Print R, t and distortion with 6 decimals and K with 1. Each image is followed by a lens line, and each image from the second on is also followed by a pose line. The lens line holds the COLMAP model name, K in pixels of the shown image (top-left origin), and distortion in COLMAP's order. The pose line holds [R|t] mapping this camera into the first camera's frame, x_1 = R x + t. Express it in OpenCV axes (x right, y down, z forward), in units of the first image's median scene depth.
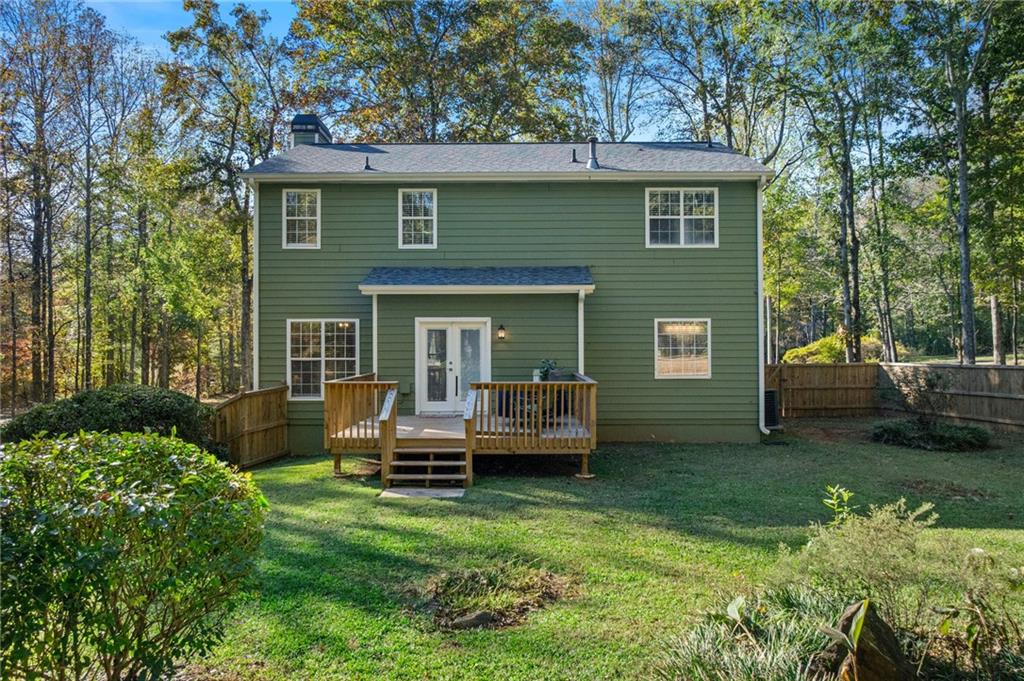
lens RADIAL K [[646.0, 0, 508.5], [0, 646.0, 348.6], [0, 0, 1]] dist [-0.006290, -0.001756]
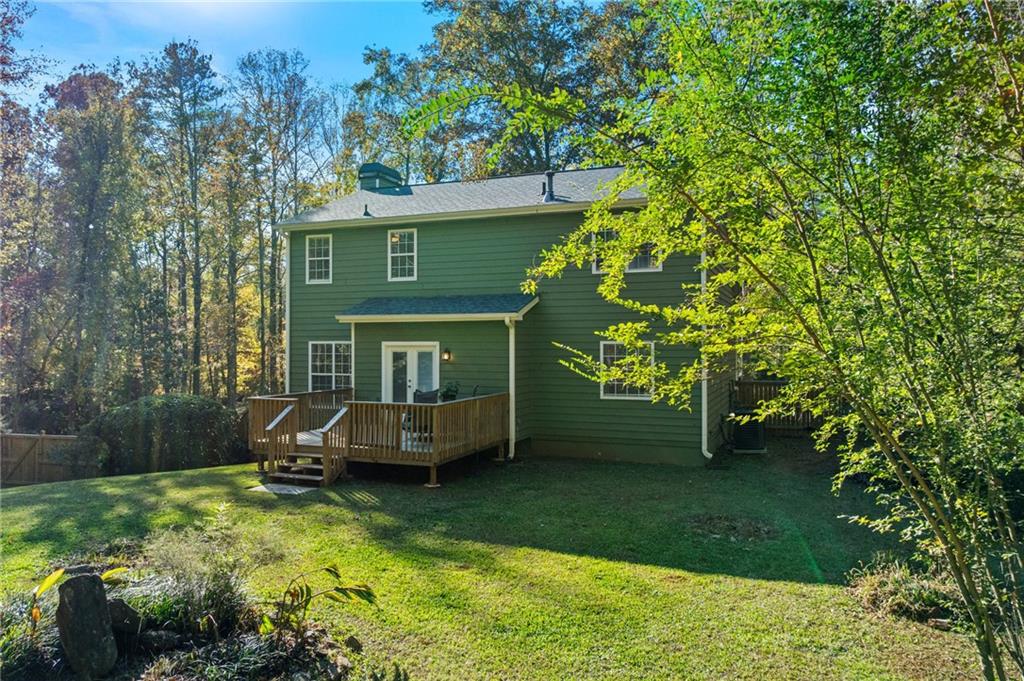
lens RADIAL K [[652.4, 0, 514.6], [0, 652.4, 344.1], [0, 0, 1]] dist [-0.030747, -0.000504]
pose [[0.943025, -0.000060, -0.332721, 0.476642], [-0.002861, 0.999962, -0.008289, -0.034581], [0.332709, 0.008769, 0.942989, -0.039384]]
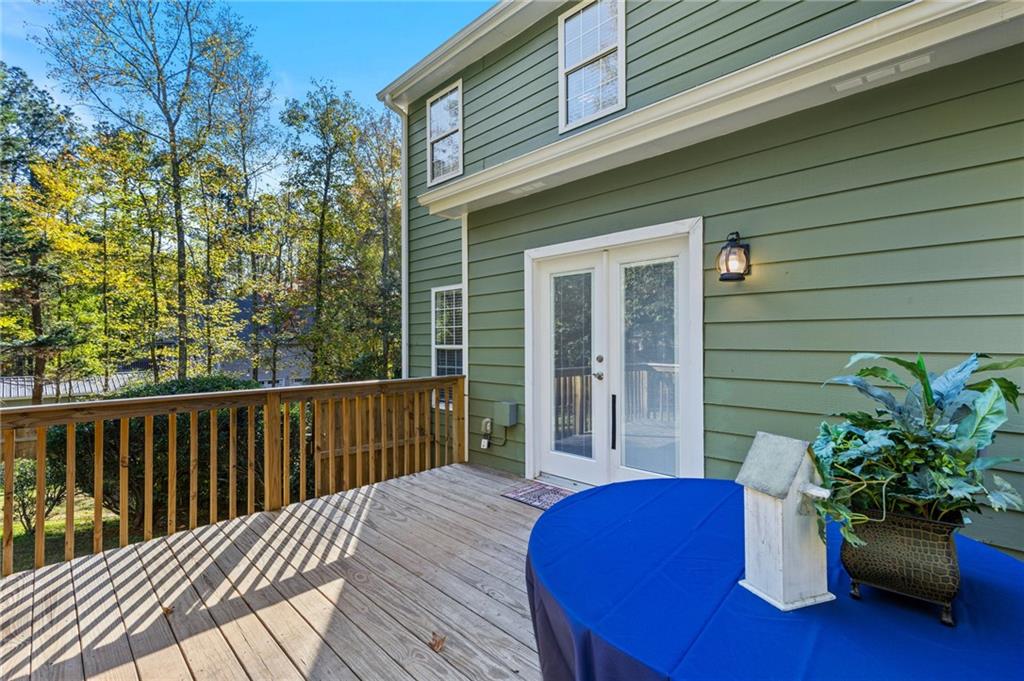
lens RADIAL K [[456.8, 0, 508.1], [0, 456.8, 340.0], [0, 0, 1]] dist [-0.002657, -0.000162]
pose [[0.719776, -0.004808, -0.694190, 0.057901], [0.005585, 0.999984, -0.001136, 0.011213], [0.694184, -0.003059, 0.719791, 0.769928]]
